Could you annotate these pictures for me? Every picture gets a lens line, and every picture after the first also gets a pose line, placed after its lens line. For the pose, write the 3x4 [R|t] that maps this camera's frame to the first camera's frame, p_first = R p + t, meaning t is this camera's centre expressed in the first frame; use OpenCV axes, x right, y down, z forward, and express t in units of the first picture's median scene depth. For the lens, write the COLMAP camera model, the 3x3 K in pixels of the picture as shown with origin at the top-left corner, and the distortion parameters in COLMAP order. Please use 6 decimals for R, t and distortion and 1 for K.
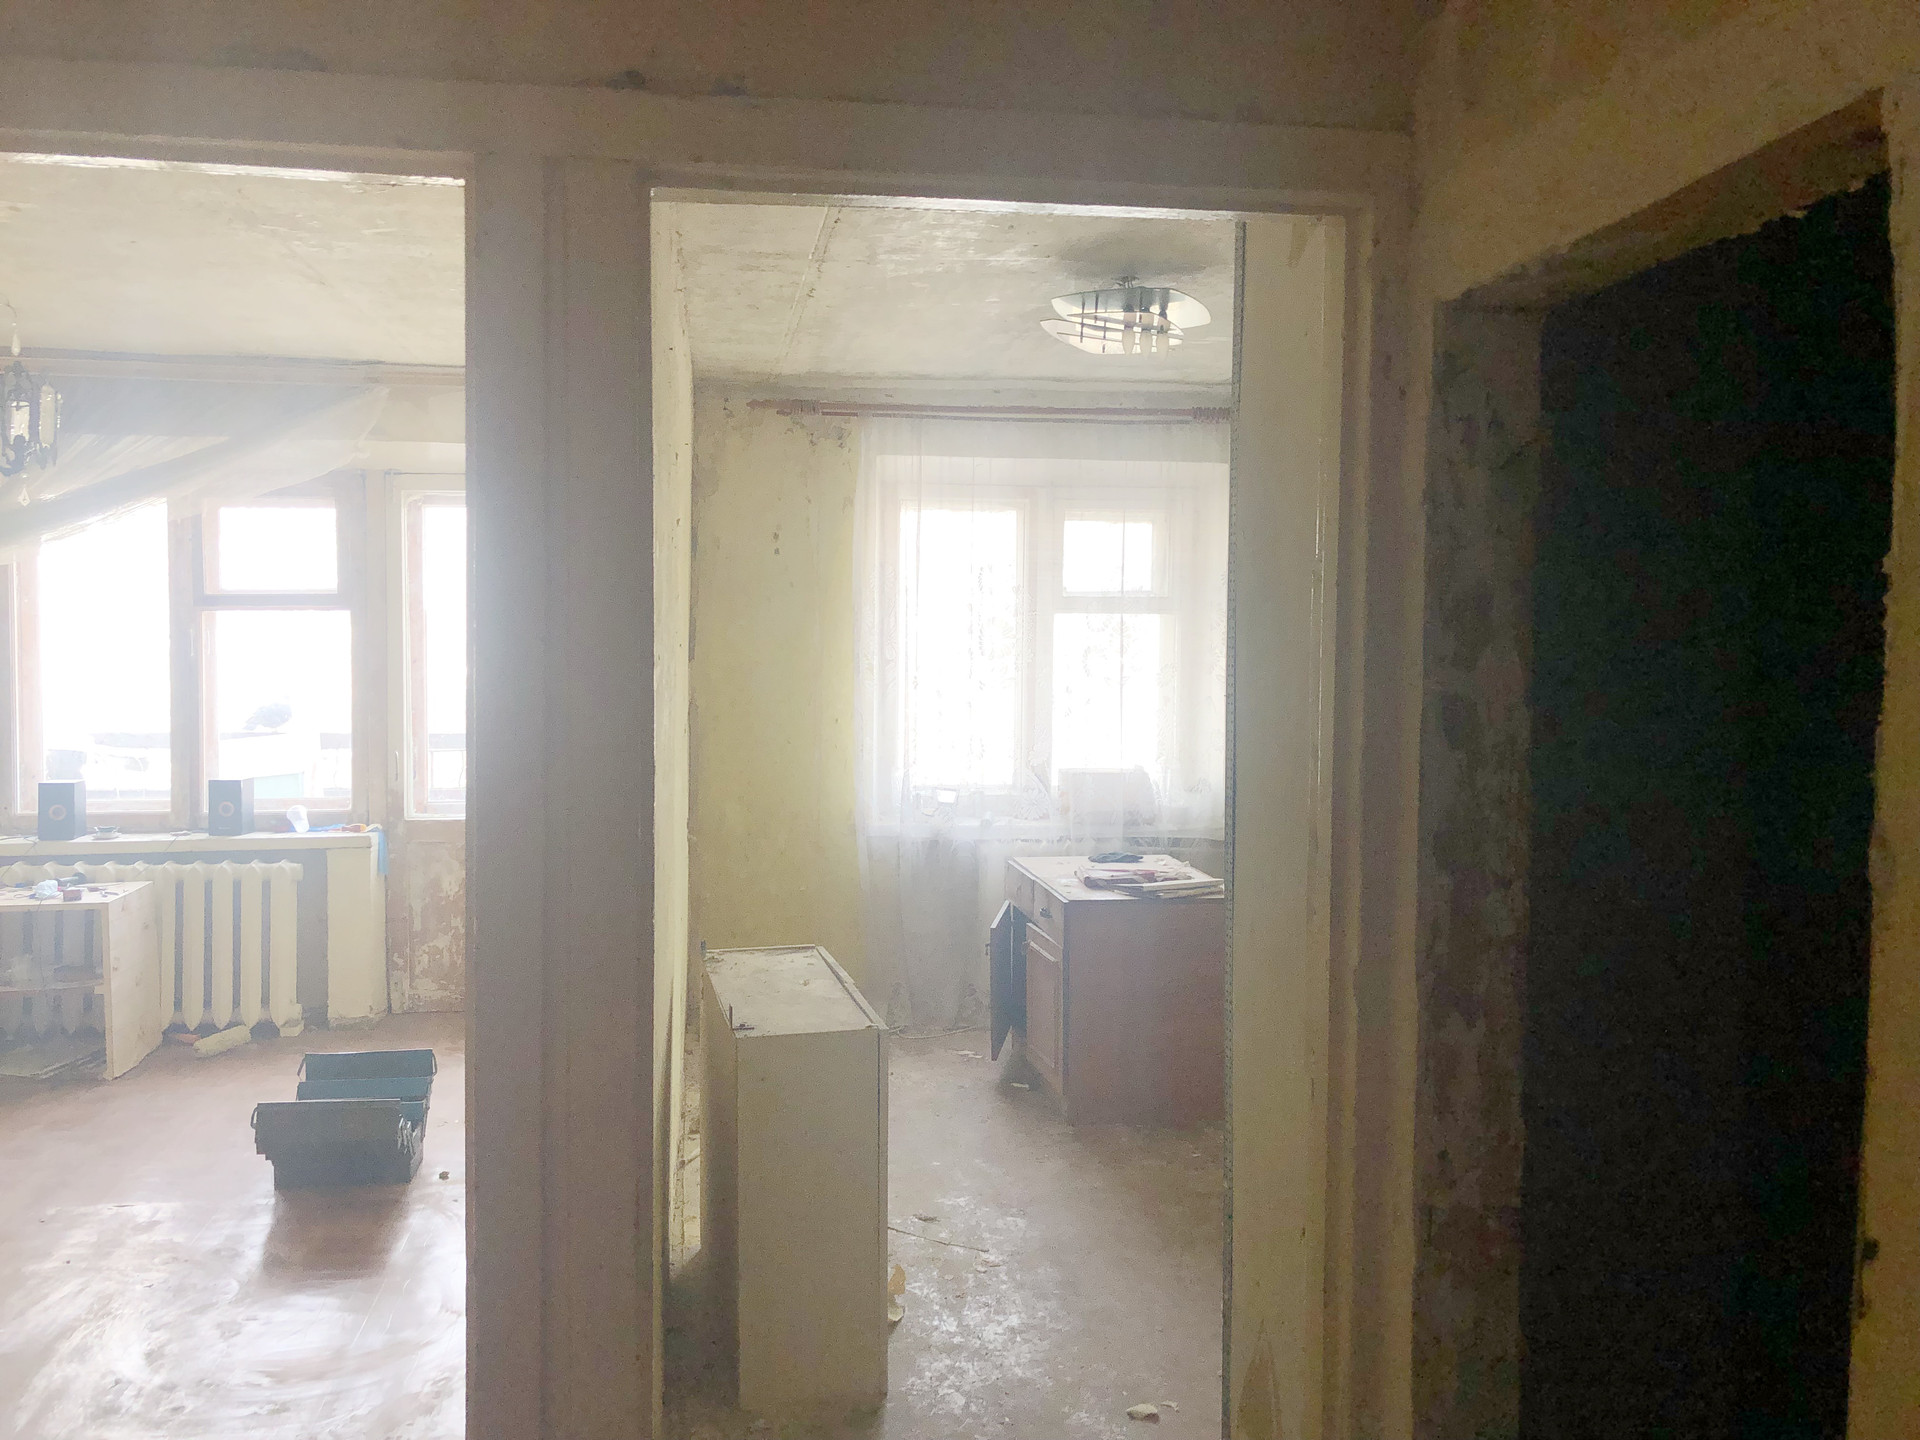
lens RADIAL K [[1587.2, 0, 955.7], [0, 1587.2, 711.5], [0, 0, 1]] dist [0.012237, 0.002094]
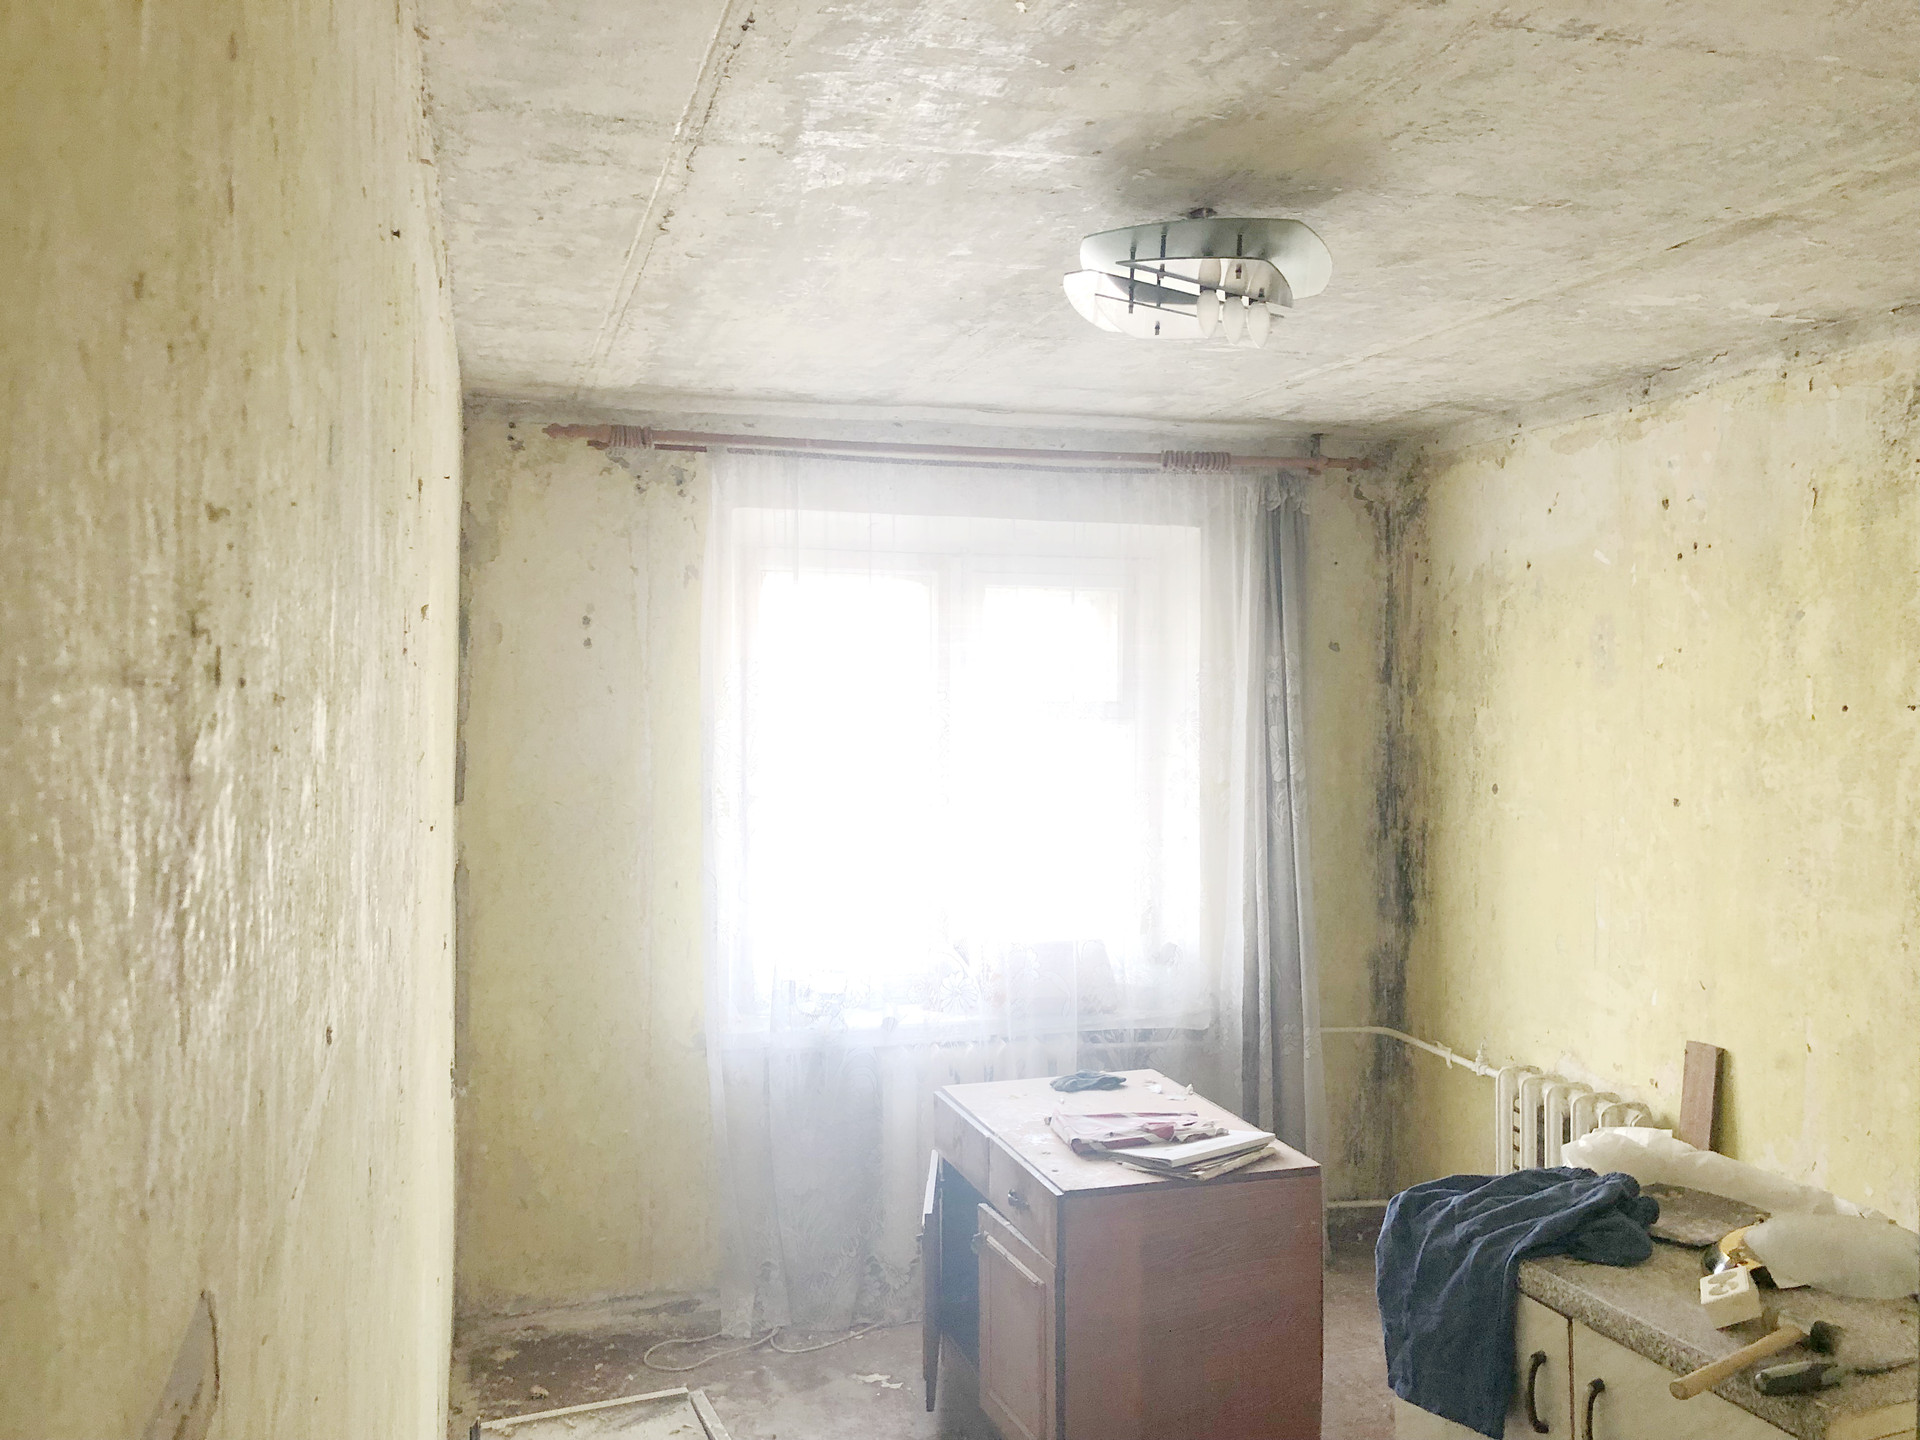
lens RADIAL K [[1528.4, 0, 972.8], [0, 1528.4, 720.6], [0, 0, 1]] dist [0.025478, 0.005446]
pose [[0.988295, -0.004711, 0.152484, -0.050148], [0.010047, 0.999363, -0.034245, -0.043504], [-0.152226, 0.035376, 0.987712, 0.323748]]
